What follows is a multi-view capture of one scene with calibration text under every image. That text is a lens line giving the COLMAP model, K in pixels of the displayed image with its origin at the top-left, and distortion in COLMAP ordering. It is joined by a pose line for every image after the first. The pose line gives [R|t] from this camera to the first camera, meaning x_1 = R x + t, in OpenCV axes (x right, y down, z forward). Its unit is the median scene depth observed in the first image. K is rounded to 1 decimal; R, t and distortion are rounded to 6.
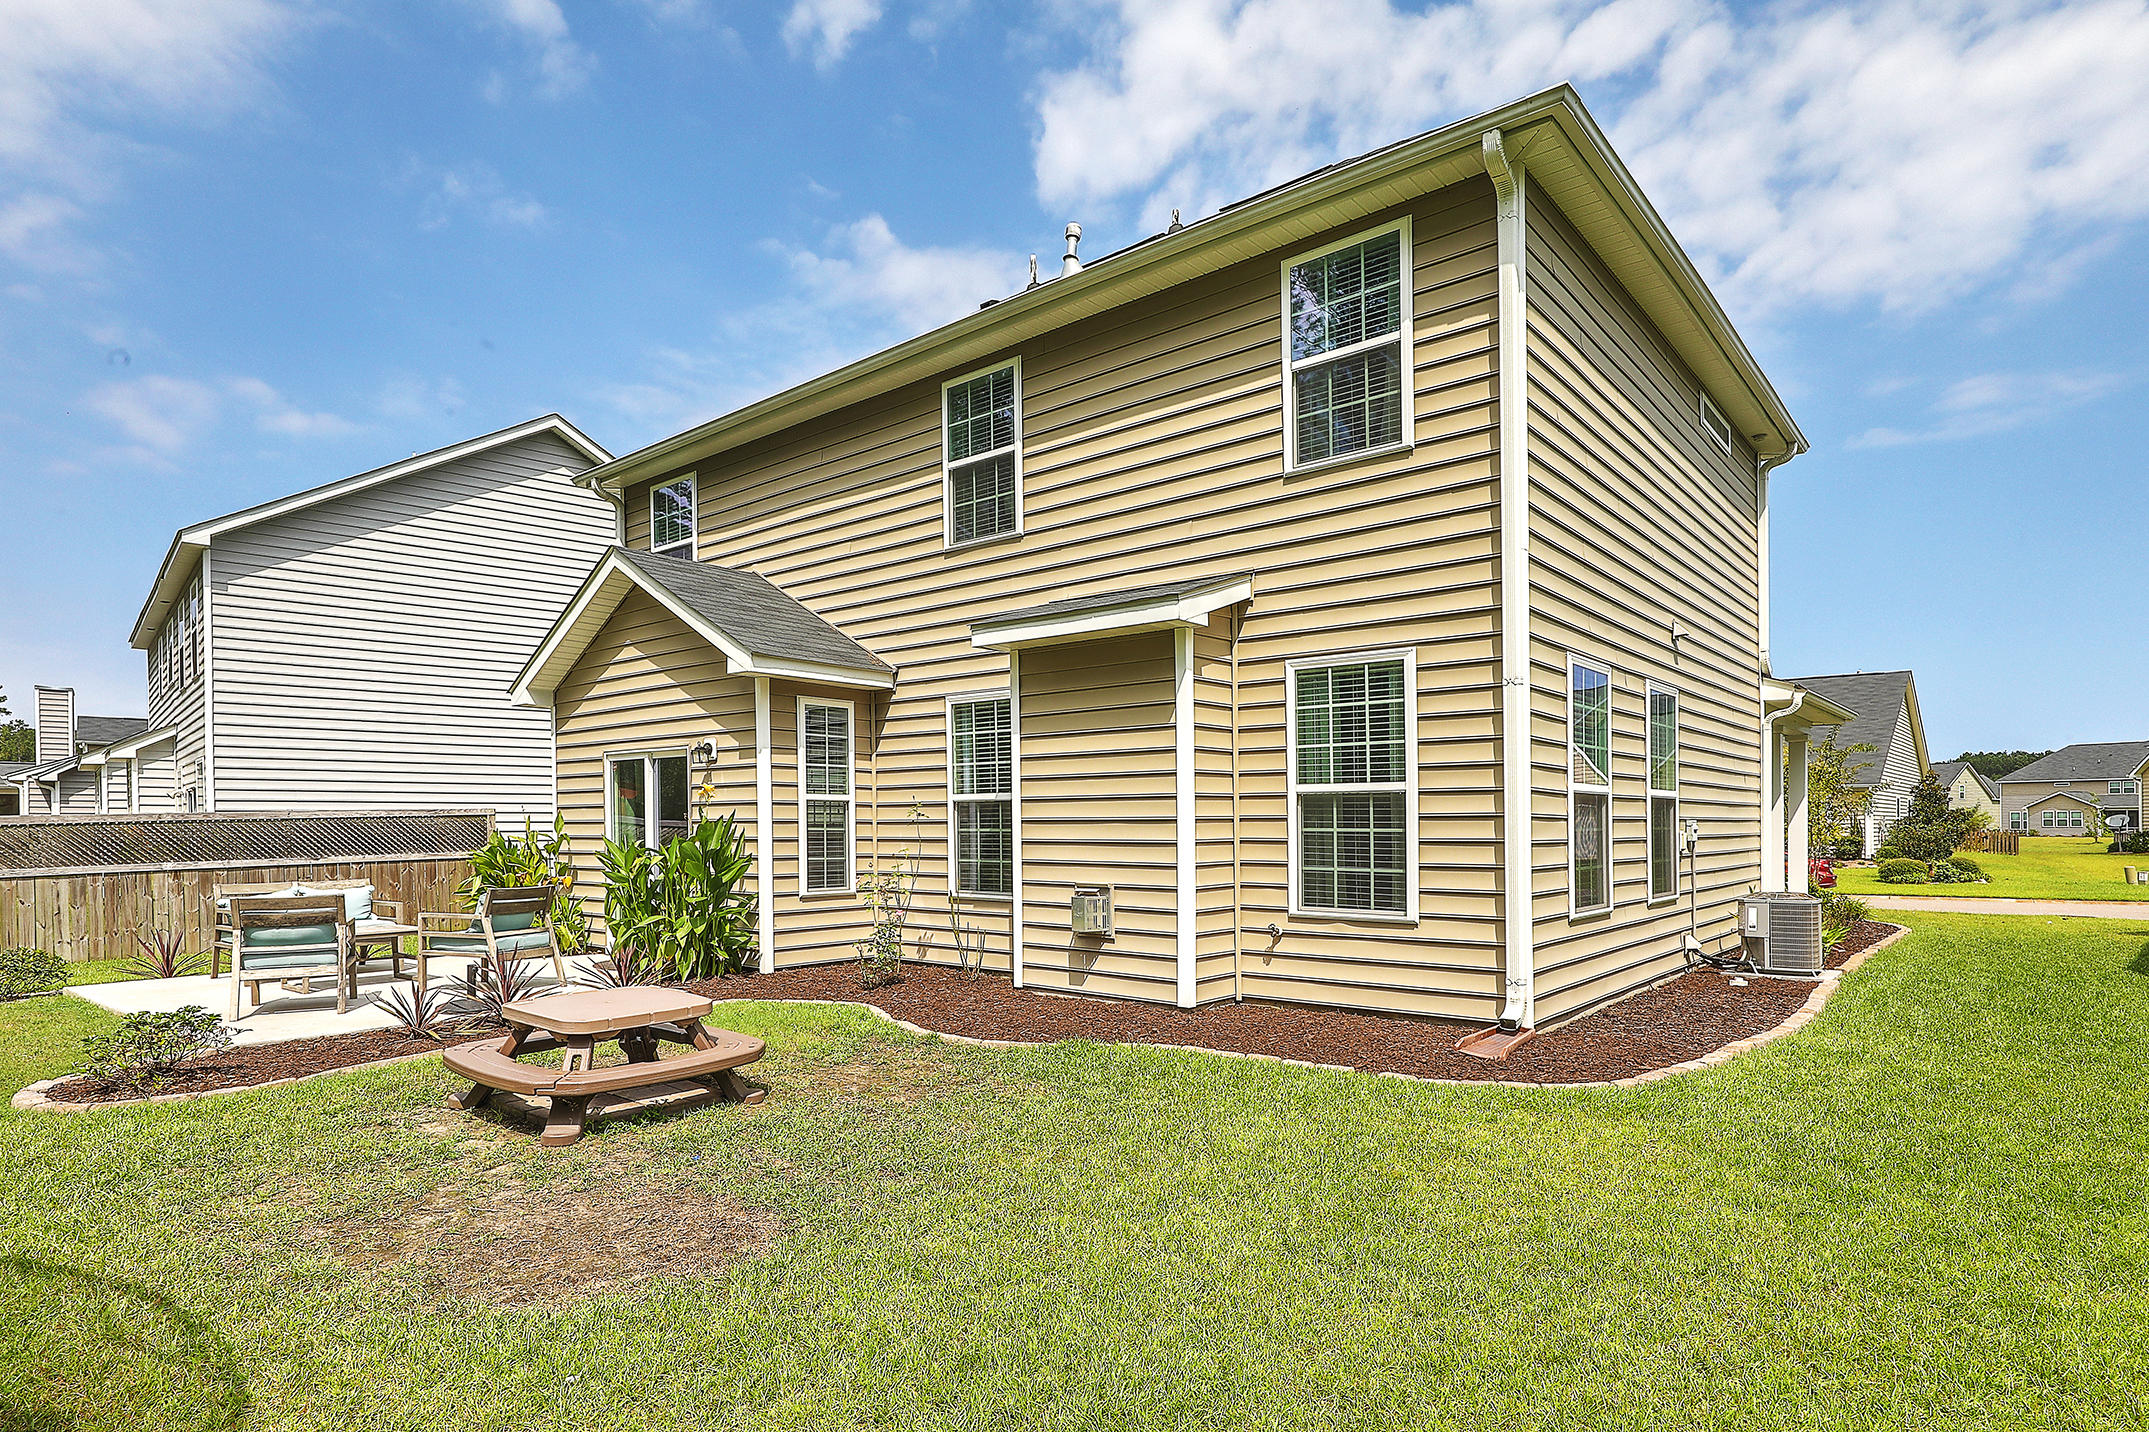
lens RADIAL K [[1148.5, 0, 1125.6], [0, 1148.5, 813.8], [0, 0, 1]] dist [0.005228, -0.000152]
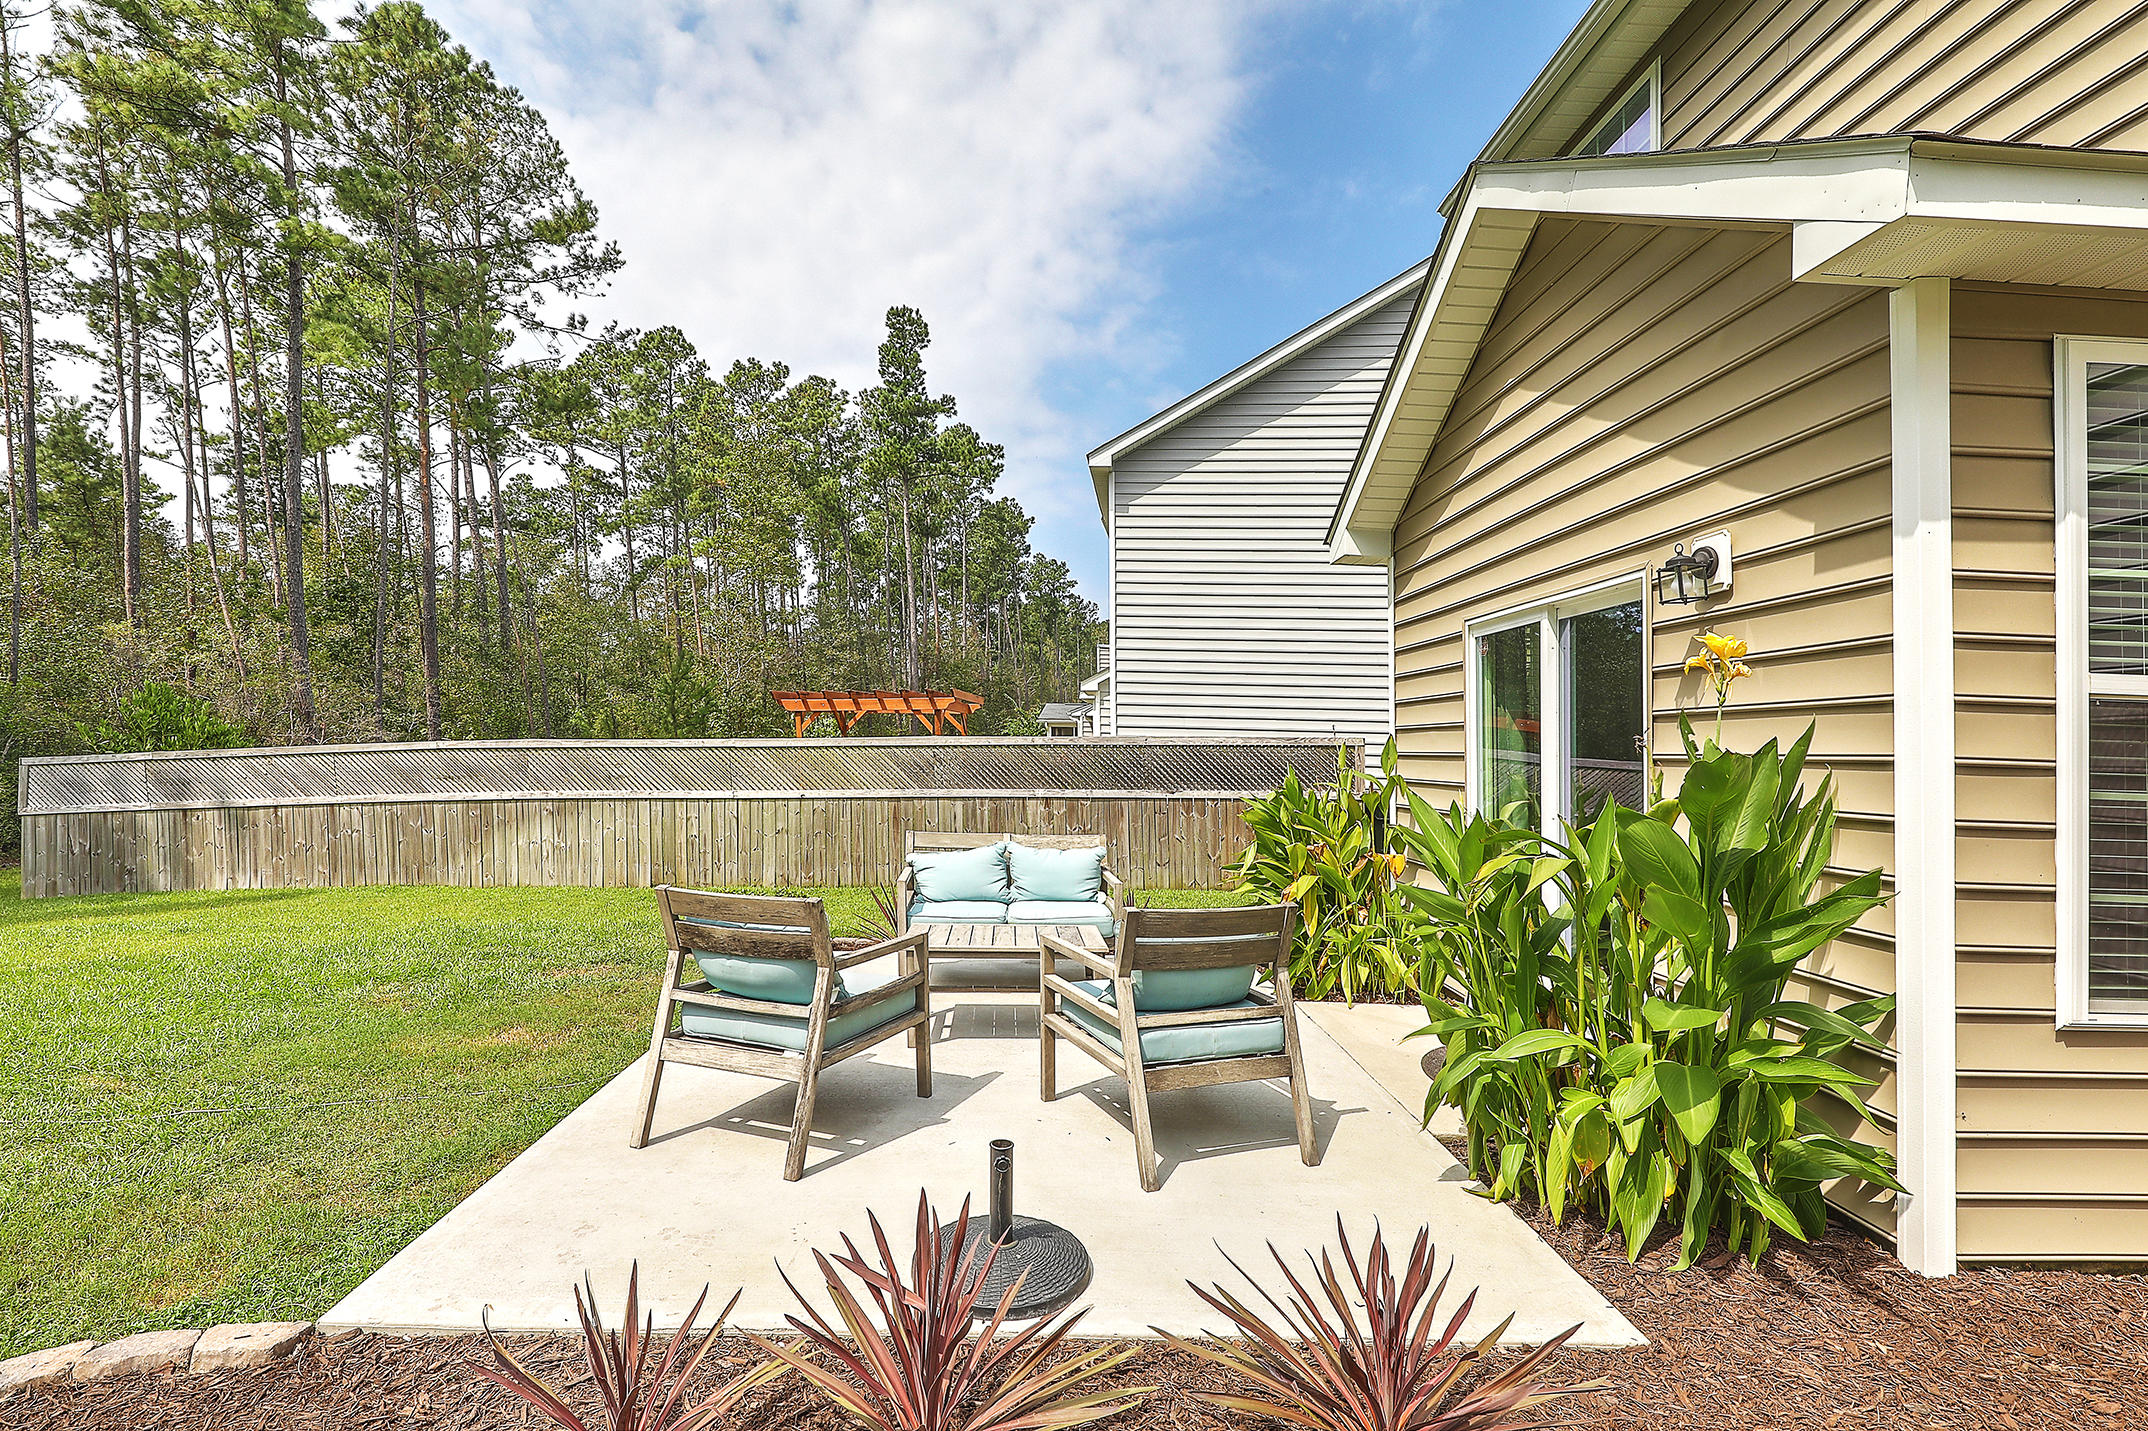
lens RADIAL K [[974.1, 0, 1075.7], [0, 974.1, 721.8], [0, 0, 1]] dist [0.000474, 0.000408]
pose [[0.640239, -0.003796, -0.768166, -0.254339], [-0.020503, 0.999547, -0.022028, 0.005386], [0.767902, 0.029853, 0.639871, 0.650235]]
